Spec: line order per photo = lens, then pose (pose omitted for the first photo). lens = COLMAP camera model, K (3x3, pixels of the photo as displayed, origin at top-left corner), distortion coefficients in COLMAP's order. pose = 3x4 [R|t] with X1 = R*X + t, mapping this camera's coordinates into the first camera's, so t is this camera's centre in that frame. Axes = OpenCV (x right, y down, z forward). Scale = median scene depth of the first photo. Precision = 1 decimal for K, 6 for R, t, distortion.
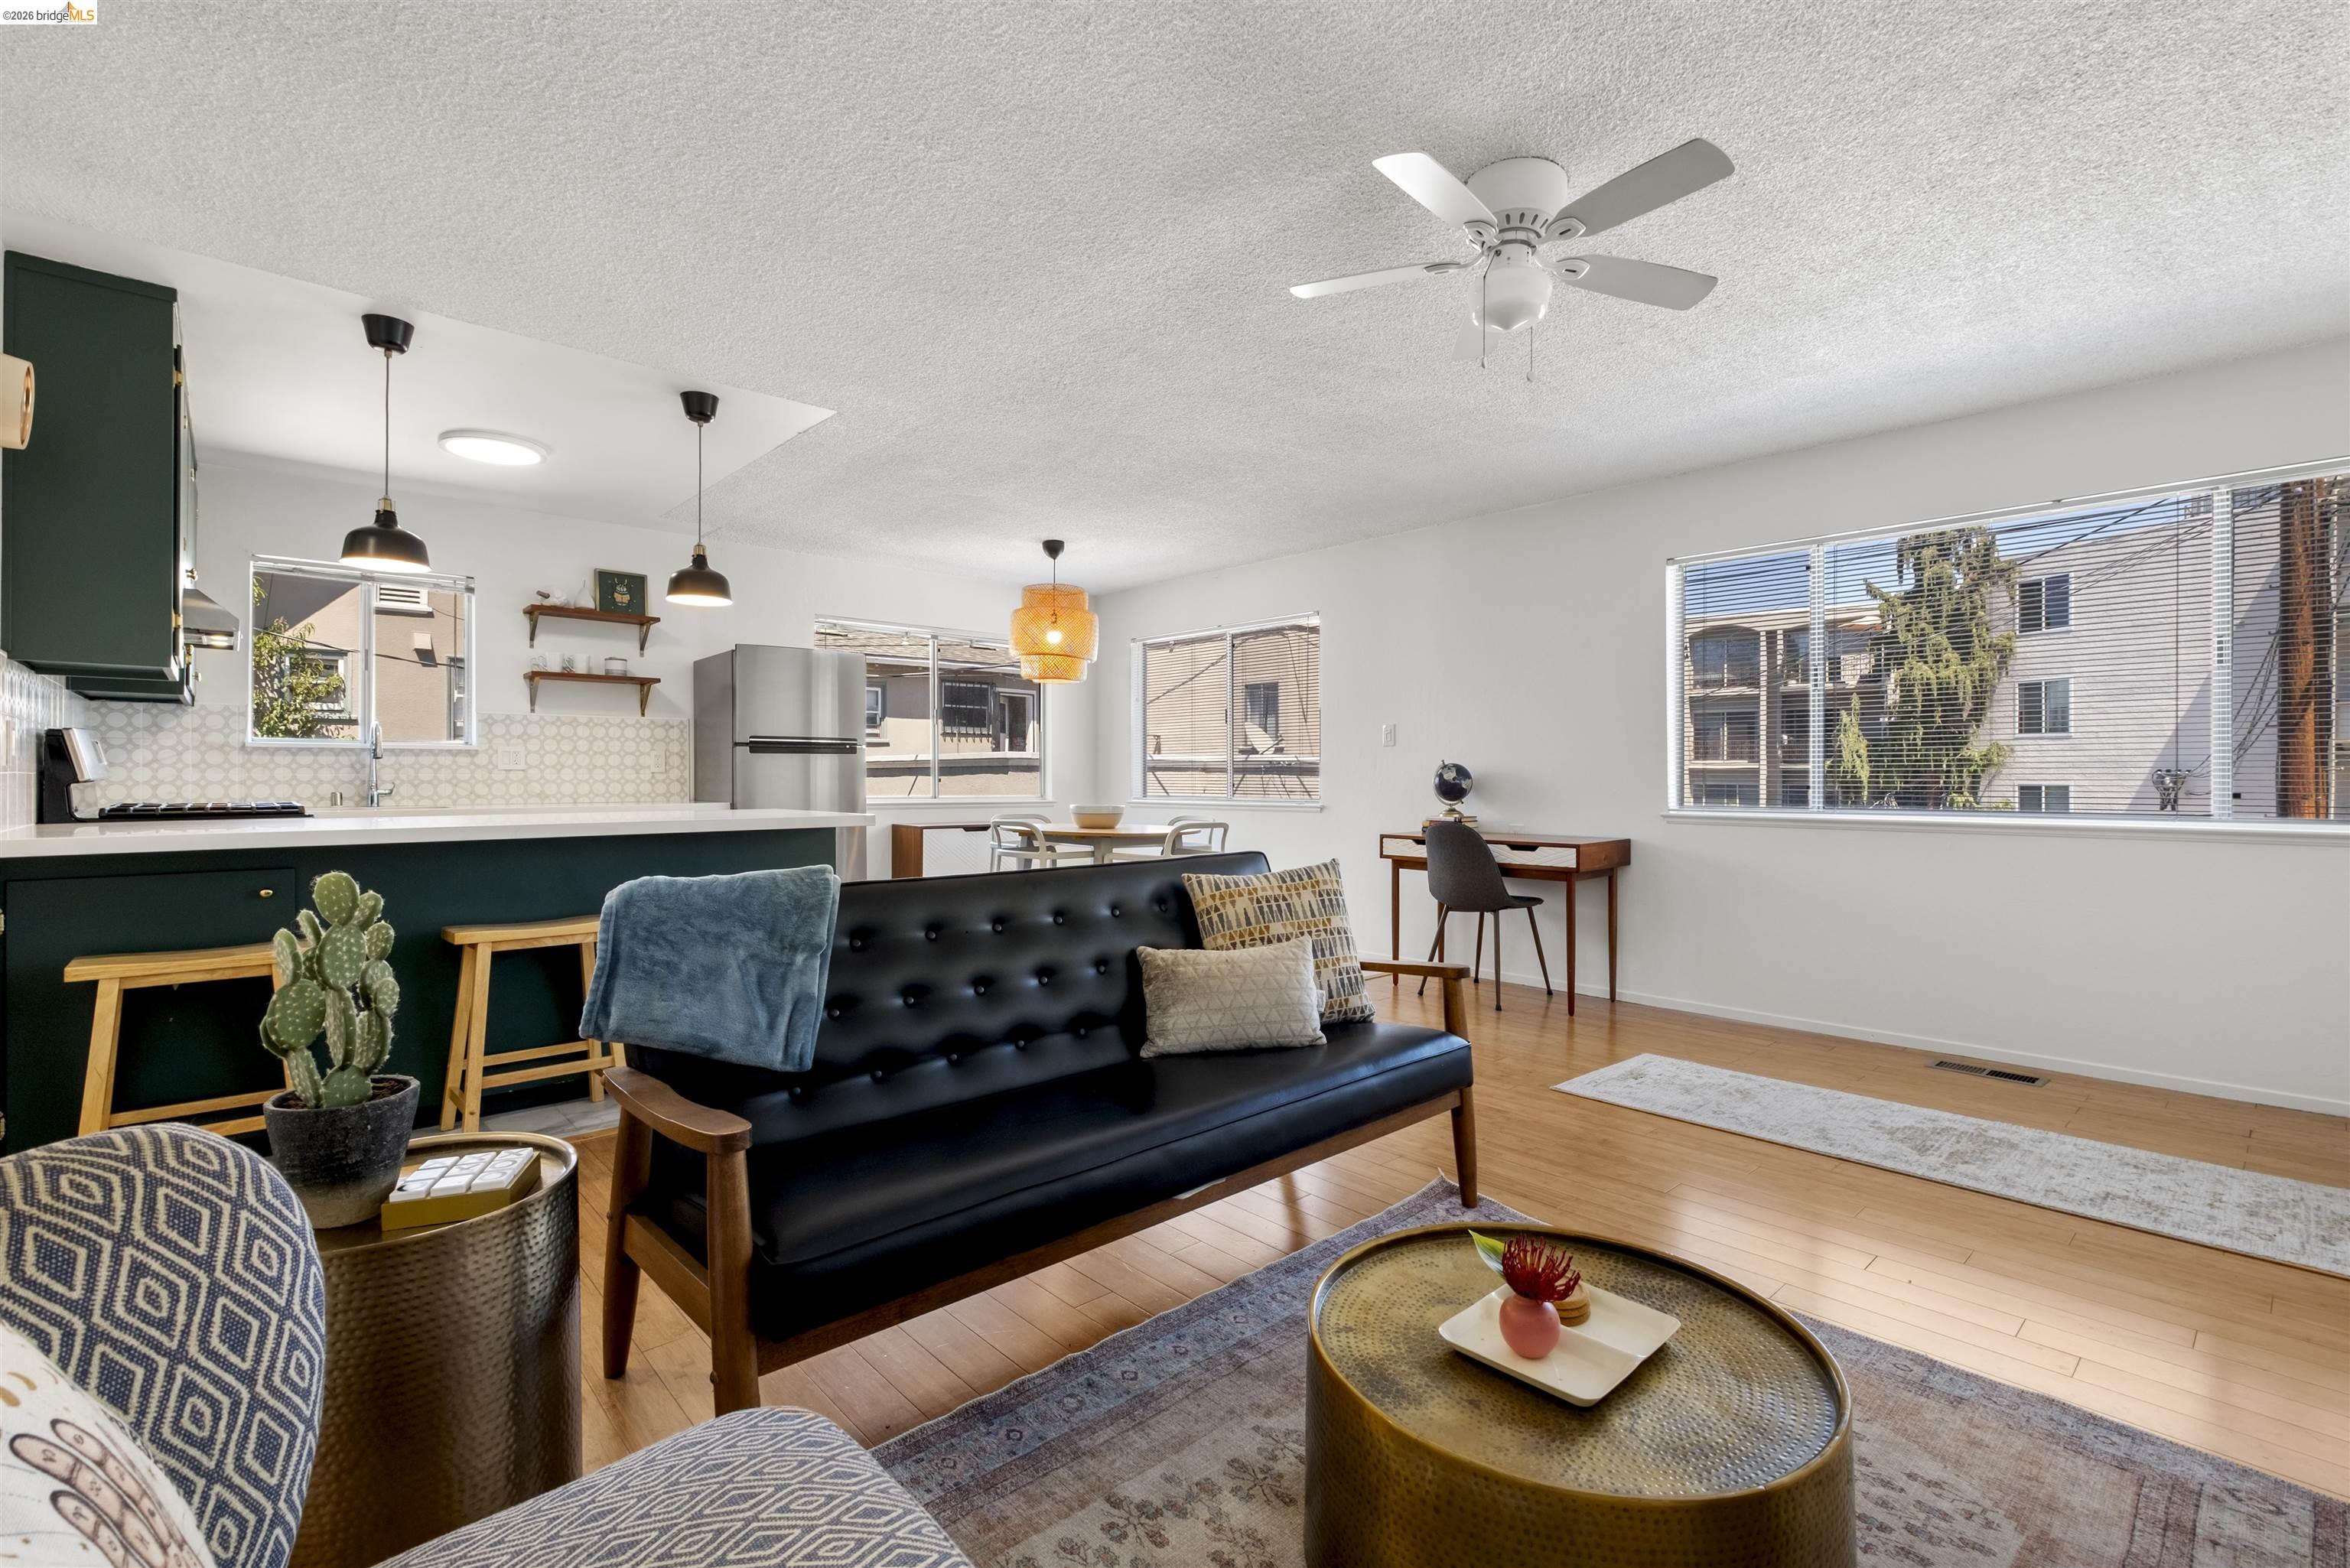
lens RADIAL K [[1073.1, 0, 1183.4], [0, 1073.1, 855.0], [0, 0, 1]] dist [-0.001897, -0.000449]
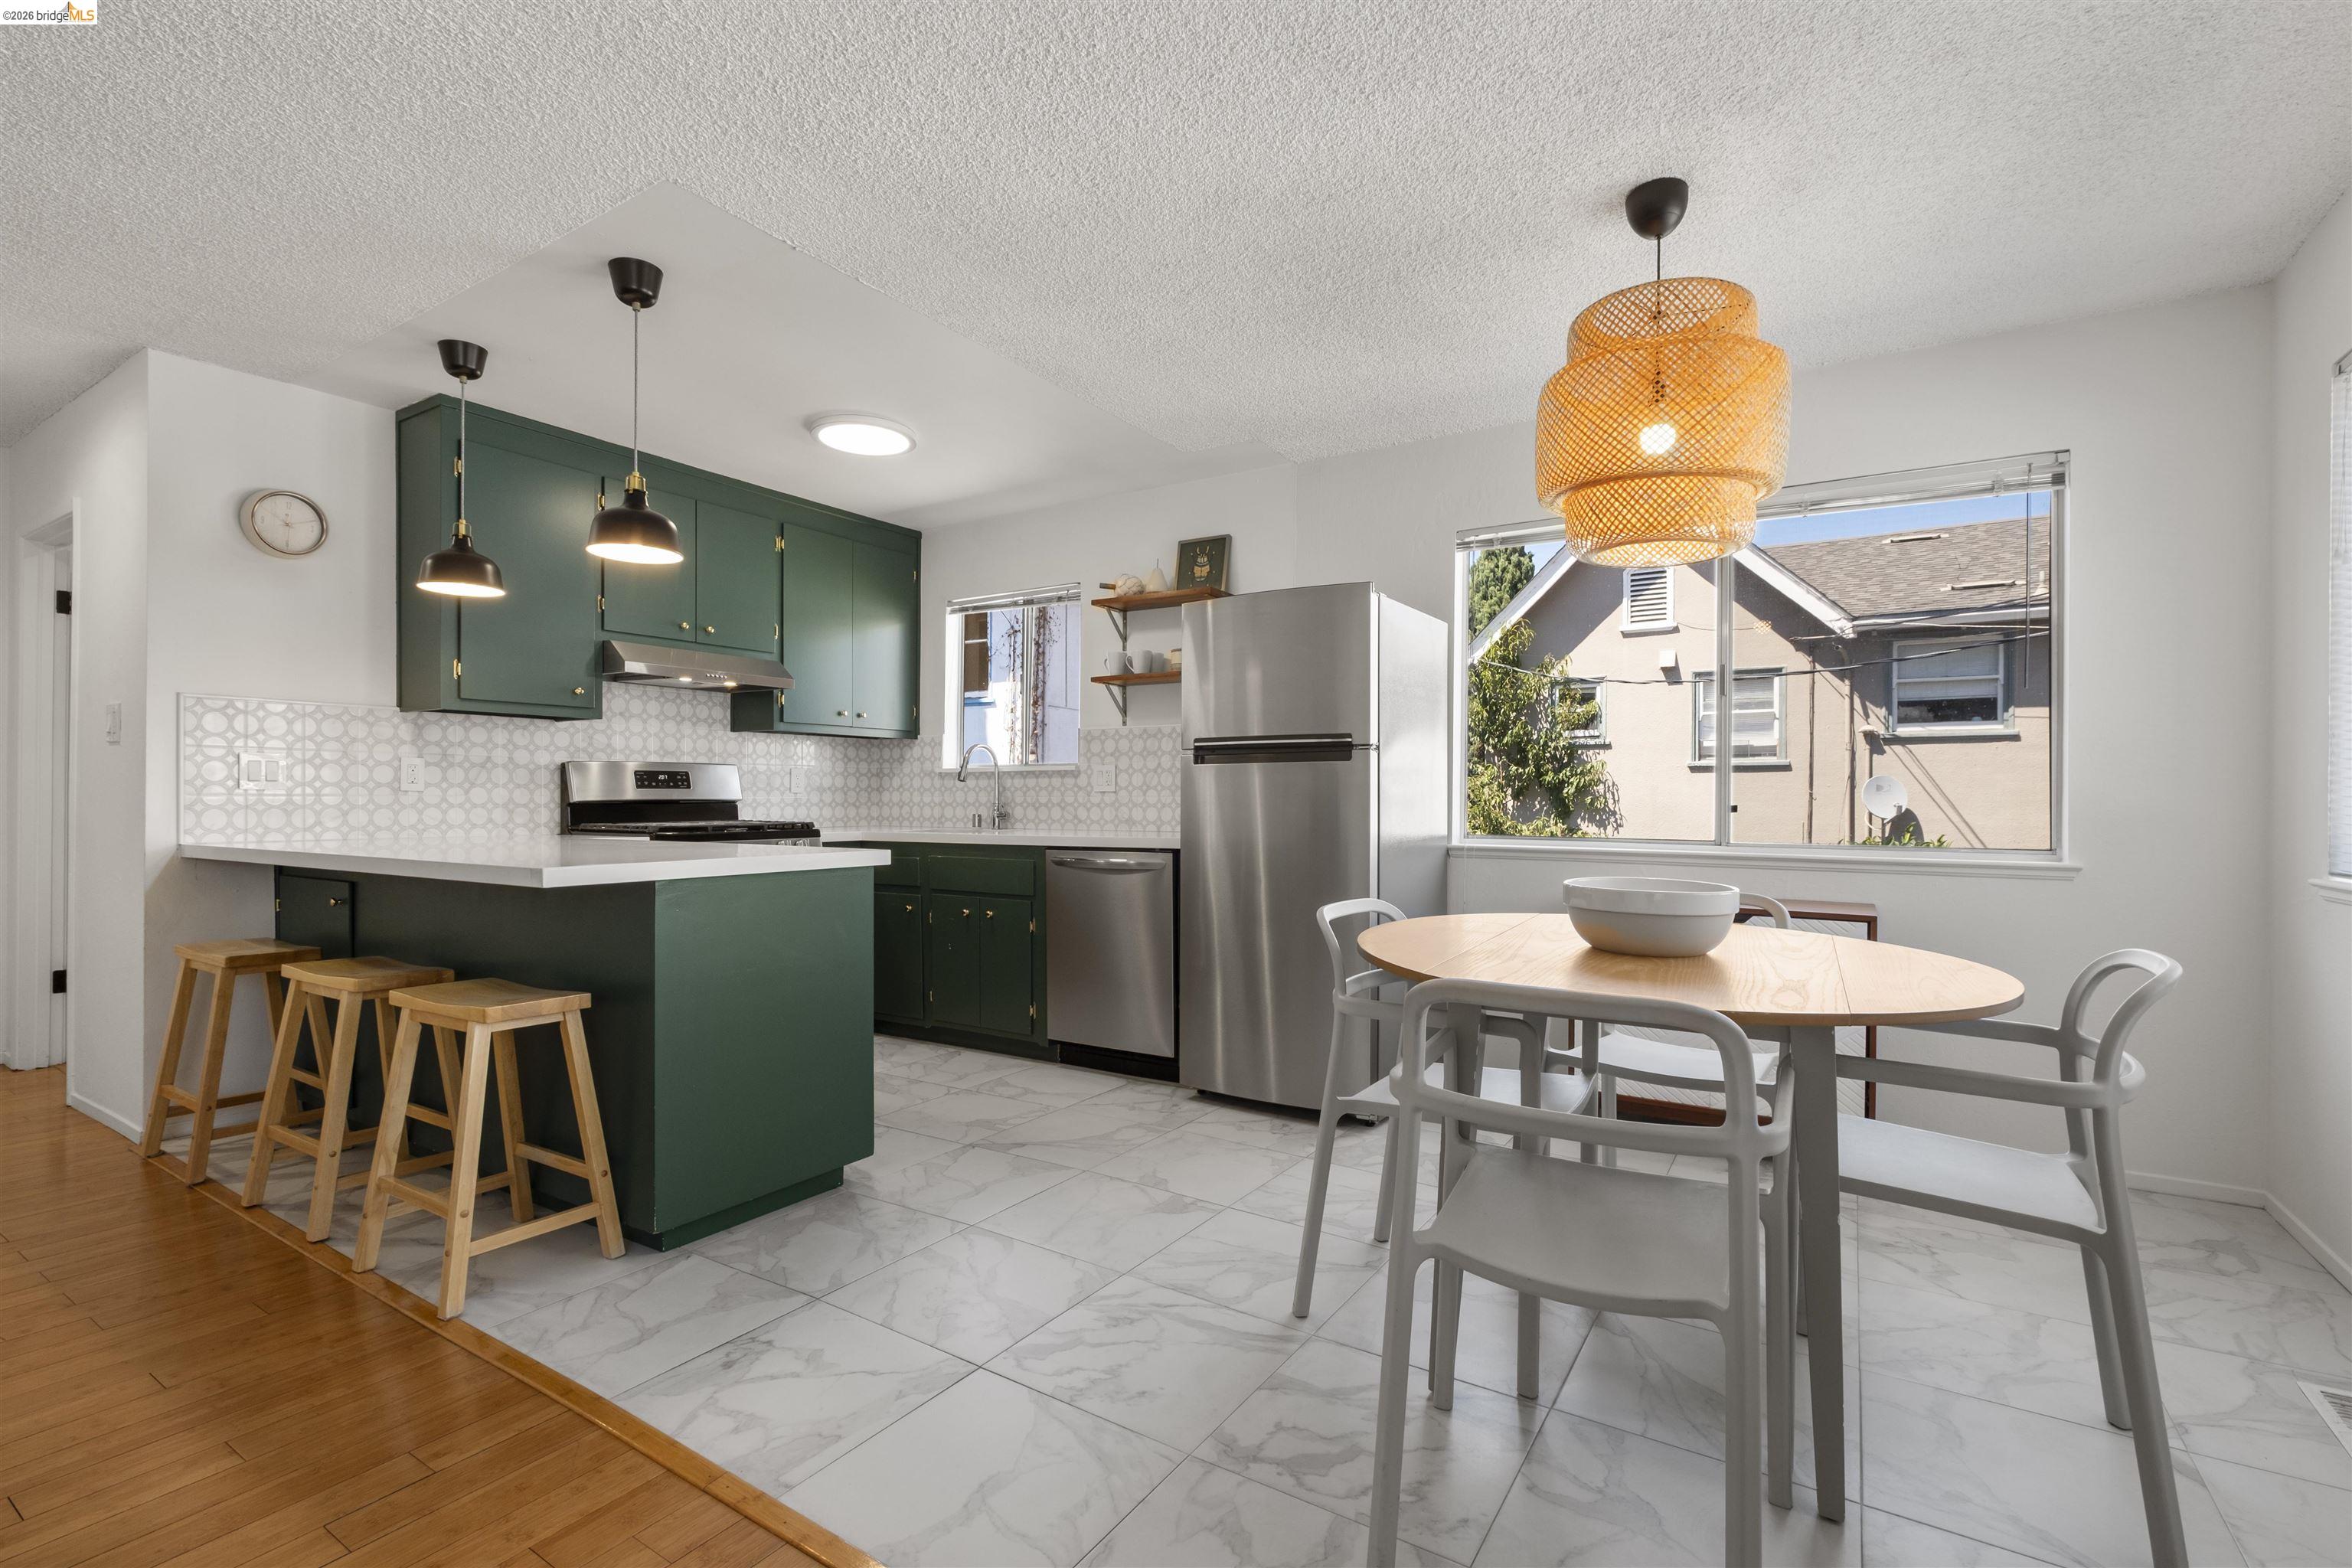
lens RADIAL K [[1057.3, 0, 1165.3], [0, 1057.3, 803.9], [0, 0, 1]] dist [0.000066, -0.000042]
pose [[0.250285, 0.004011, -0.968164, 0.091789], [-0.071299, 0.997352, -0.014300, -0.024831], [0.965543, 0.072608, 0.249908, 0.340604]]
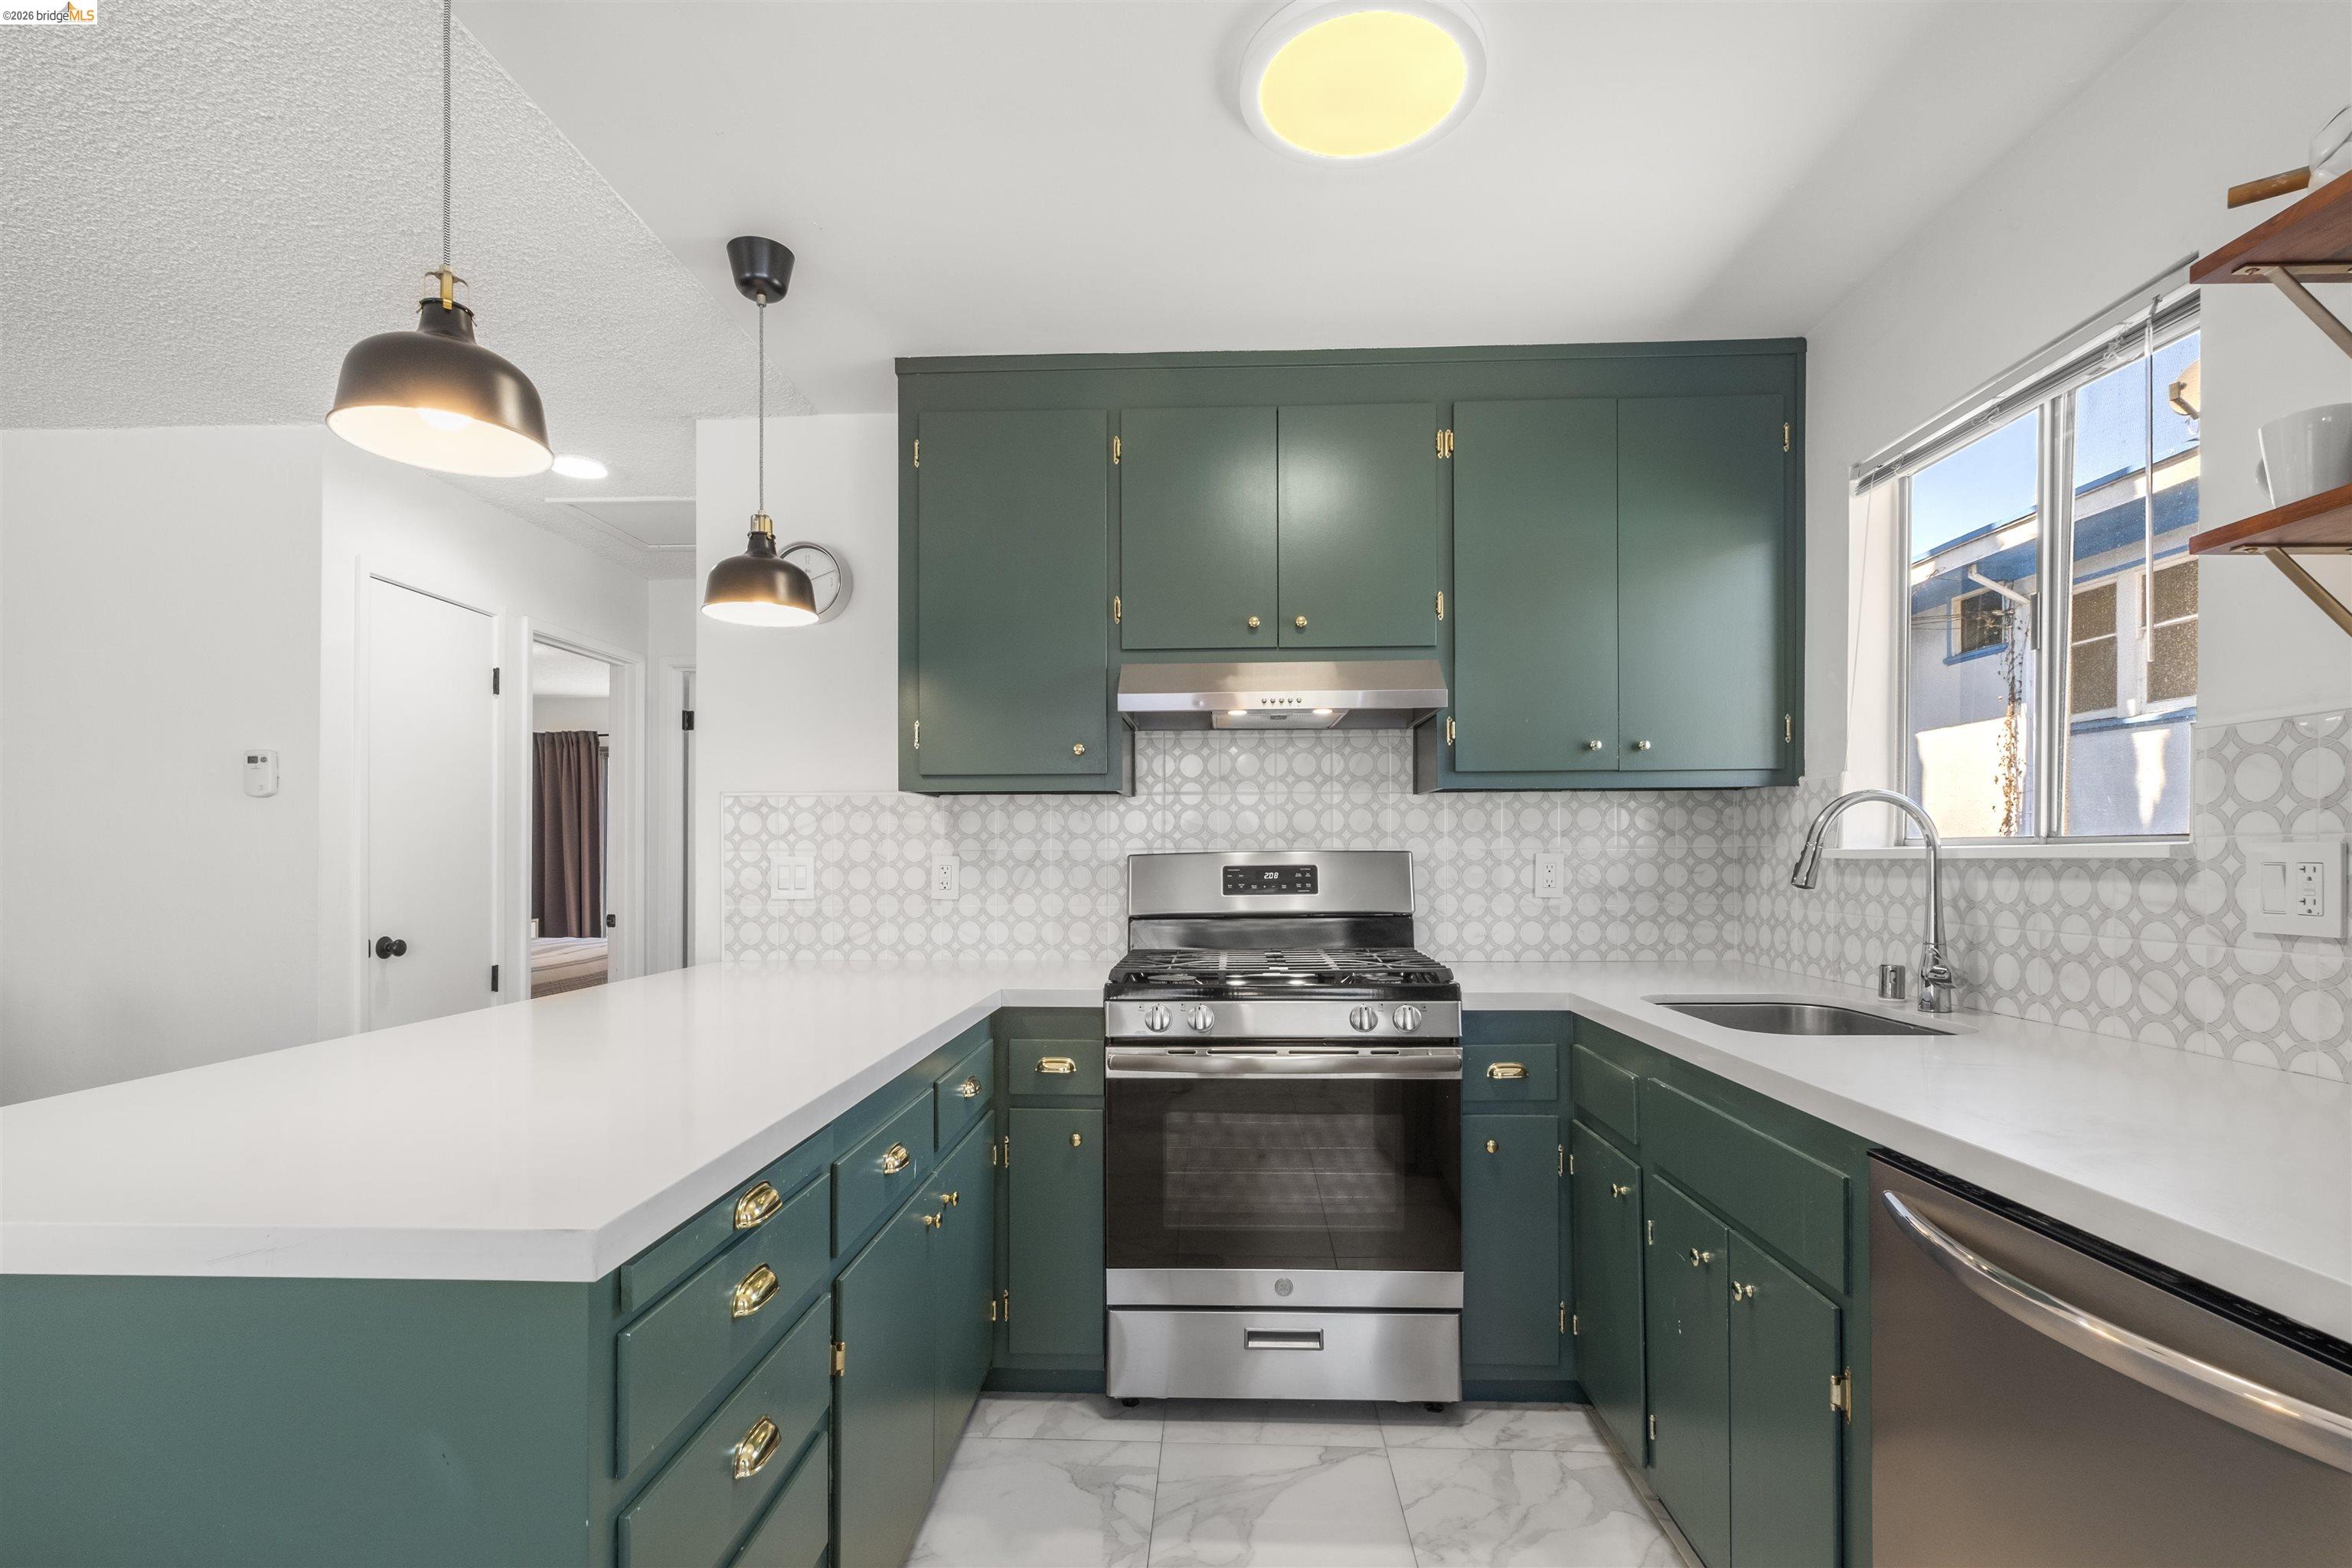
lens RADIAL K [[1074.1, 0, 1184.4], [0, 1074.1, 855.0], [0, 0, 1]] dist [-0.001897, -0.000449]
pose [[-0.701232, -0.000327, -0.712933, -0.110340], [-0.048532, 0.997702, 0.047278, -0.039871], [0.711280, 0.067752, -0.699636, 0.404955]]
